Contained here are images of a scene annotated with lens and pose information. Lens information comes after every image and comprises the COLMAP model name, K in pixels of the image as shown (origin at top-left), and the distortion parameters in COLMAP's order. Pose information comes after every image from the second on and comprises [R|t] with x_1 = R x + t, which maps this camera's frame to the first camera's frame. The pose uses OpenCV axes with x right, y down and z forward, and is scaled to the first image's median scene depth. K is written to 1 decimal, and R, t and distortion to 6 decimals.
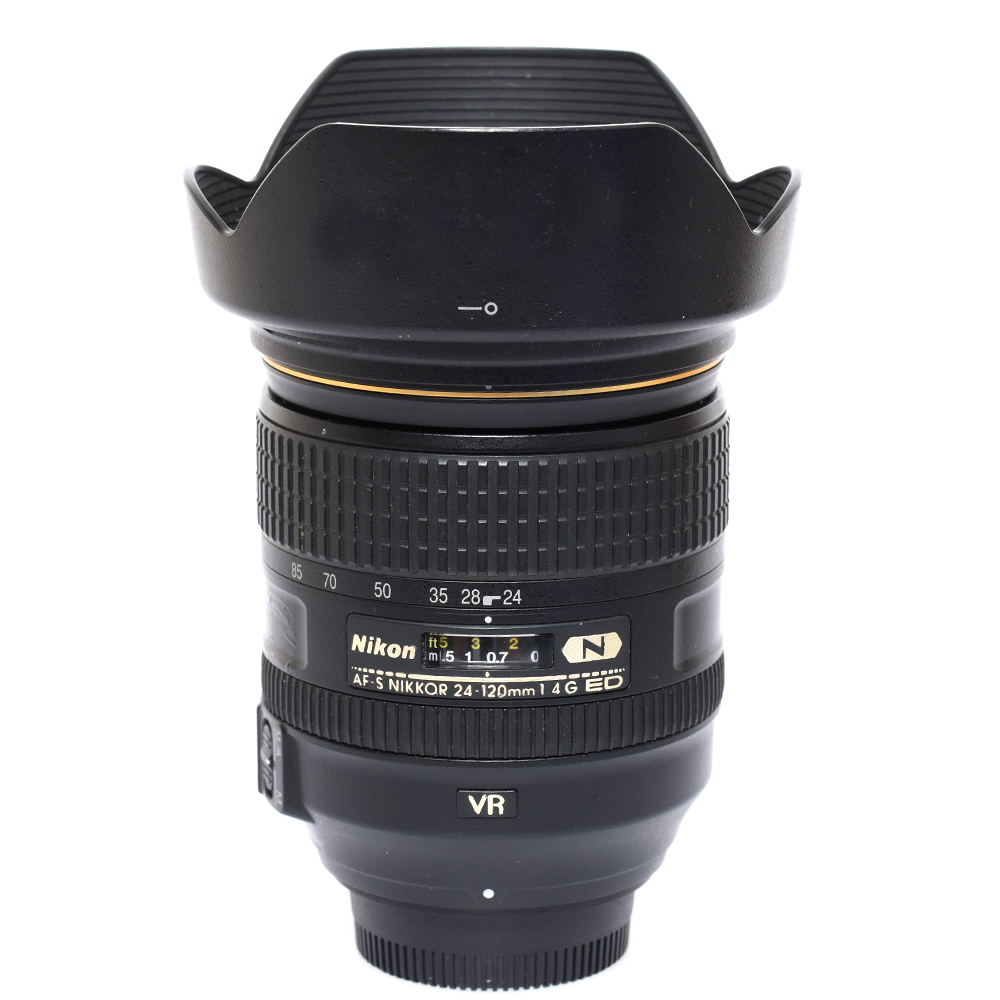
lens RADIAL K [[3199.0, 0, 500.0], [0, 3199.0, 500.0], [0, 0, 1]] dist [0.003531, -21.611288]
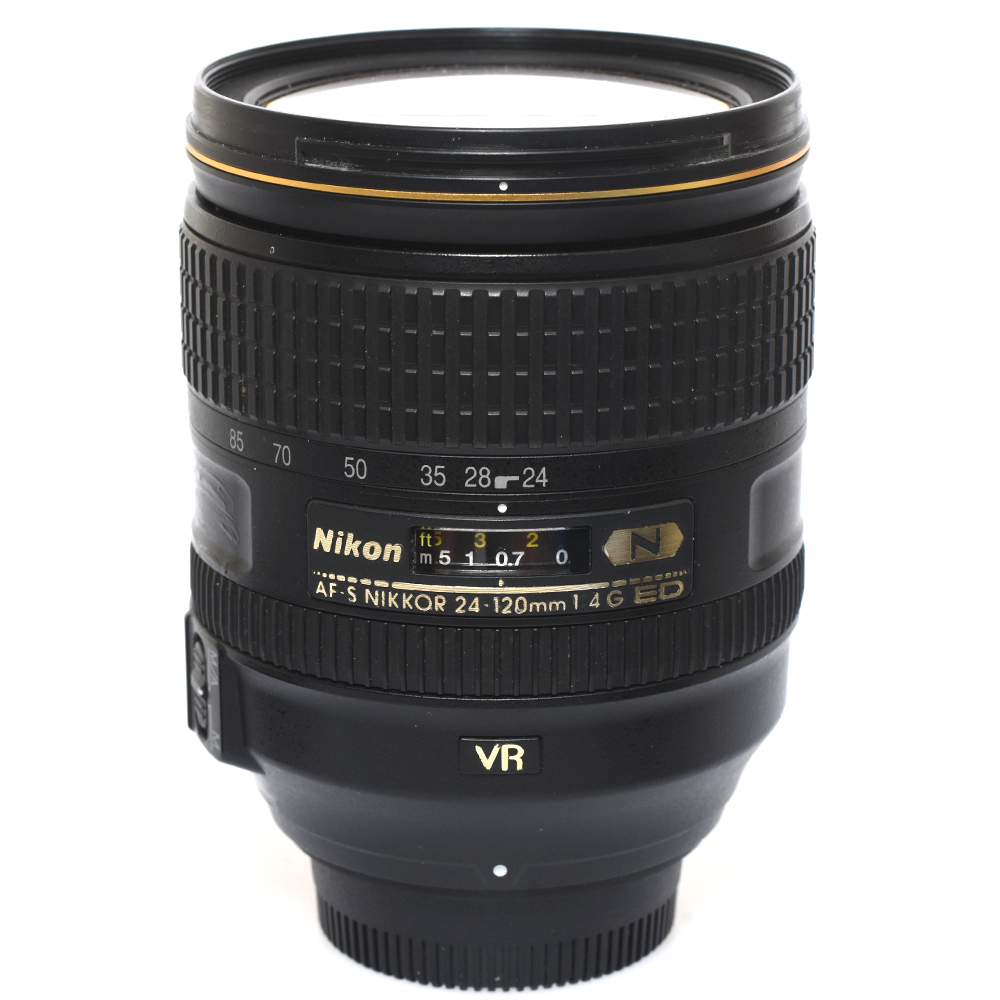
lens RADIAL K [[3199.0, 0, 500.0], [0, 3199.0, 500.0], [0, 0, 1]] dist [0.003531, -21.611288]
pose [[0.999700, -0.009355, 0.022632, -0.020132], [0.007880, 0.997893, 0.064394, -0.011027], [-0.023186, -0.064196, 0.997668, 0.269630]]
